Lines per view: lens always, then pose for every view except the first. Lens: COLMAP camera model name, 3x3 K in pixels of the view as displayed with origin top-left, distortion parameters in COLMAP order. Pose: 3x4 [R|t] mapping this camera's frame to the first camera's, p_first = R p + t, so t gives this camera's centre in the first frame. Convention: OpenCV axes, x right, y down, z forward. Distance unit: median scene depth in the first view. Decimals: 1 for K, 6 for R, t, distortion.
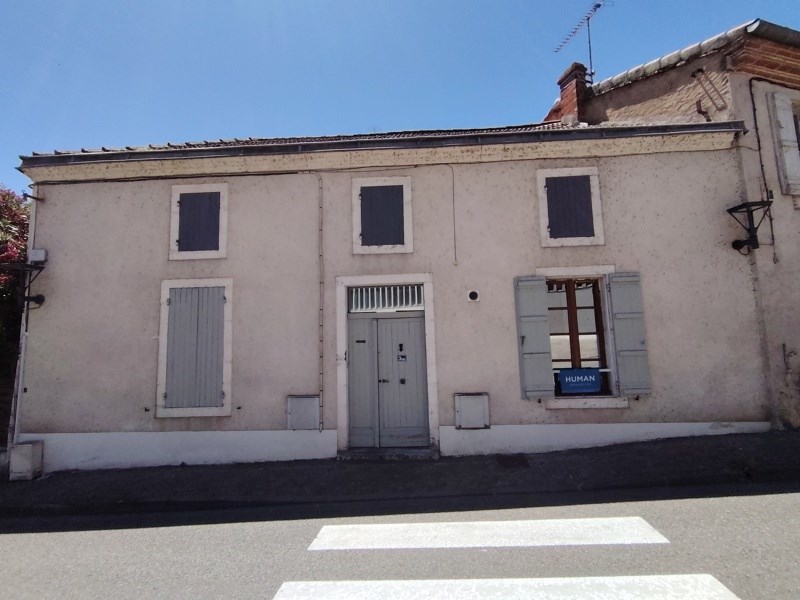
lens RADIAL K [[373.4, 0, 400.0], [0, 373.4, 300.0], [0, 0, 1]] dist [0.001290, -0.000054]
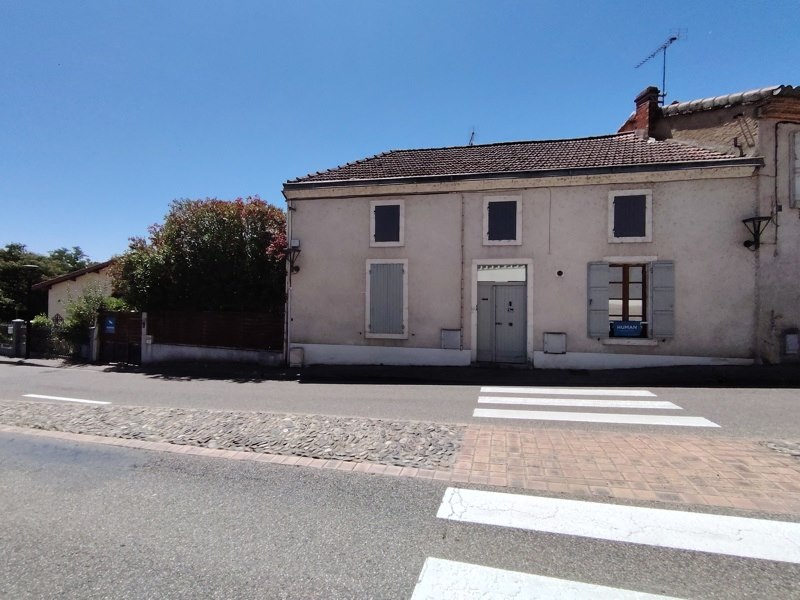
lens RADIAL K [[373.4, 0, 400.0], [0, 373.4, 300.0], [0, 0, 1]] dist [0.001290, -0.000054]
pose [[0.988326, 0.035389, -0.148188, -0.234262], [-0.019201, 0.993826, 0.109275, -0.057872], [0.151140, -0.105154, 0.982904, -0.675234]]
